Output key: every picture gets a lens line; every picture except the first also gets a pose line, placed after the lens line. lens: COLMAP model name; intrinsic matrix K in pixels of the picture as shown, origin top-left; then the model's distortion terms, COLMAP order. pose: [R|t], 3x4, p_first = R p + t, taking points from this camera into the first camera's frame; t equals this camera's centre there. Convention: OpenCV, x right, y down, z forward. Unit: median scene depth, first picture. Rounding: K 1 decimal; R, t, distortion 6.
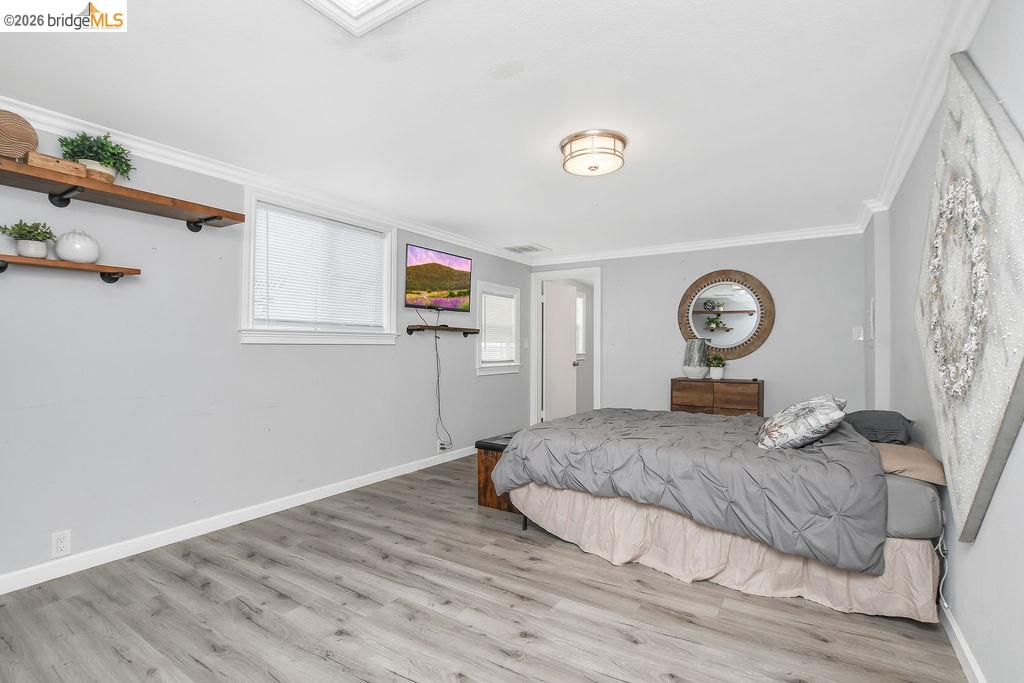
lens RADIAL K [[490.8, 0, 510.3], [0, 490.8, 339.0], [0, 0, 1]] dist [-0.019973, 0.000430]
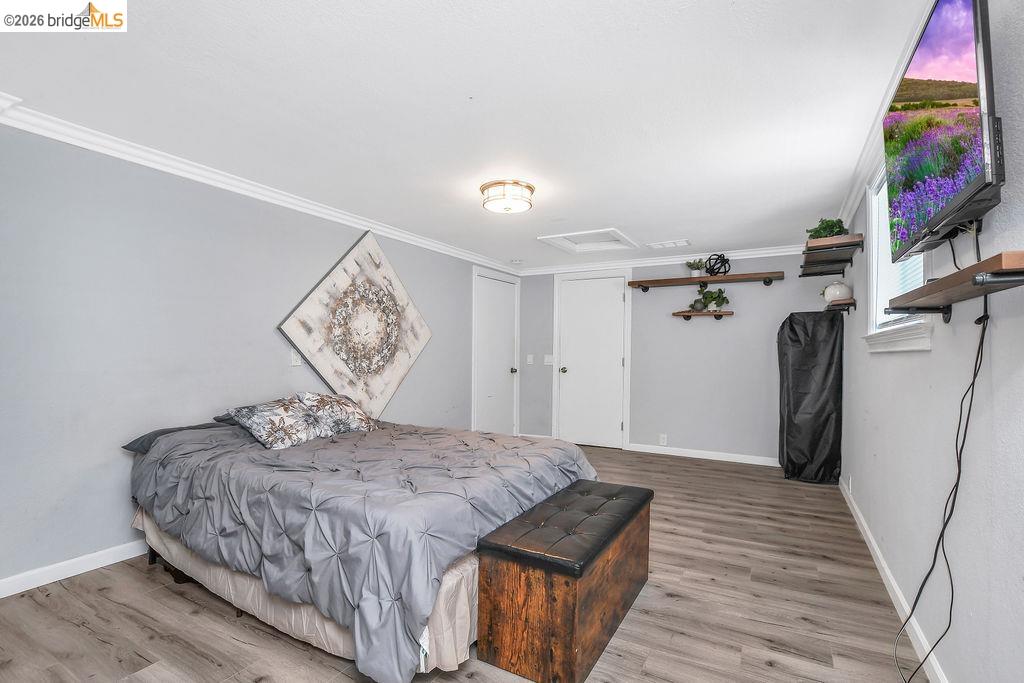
lens RADIAL K [[490.8, 0, 511.3], [0, 490.8, 344.2], [0, 0, 1]] dist [-0.019973, 0.000430]
pose [[-0.997781, -0.008445, -0.066045, 0.218124], [-0.006183, 0.999390, -0.034368, 0.031095], [0.066295, -0.033883, -0.997225, 2.066253]]
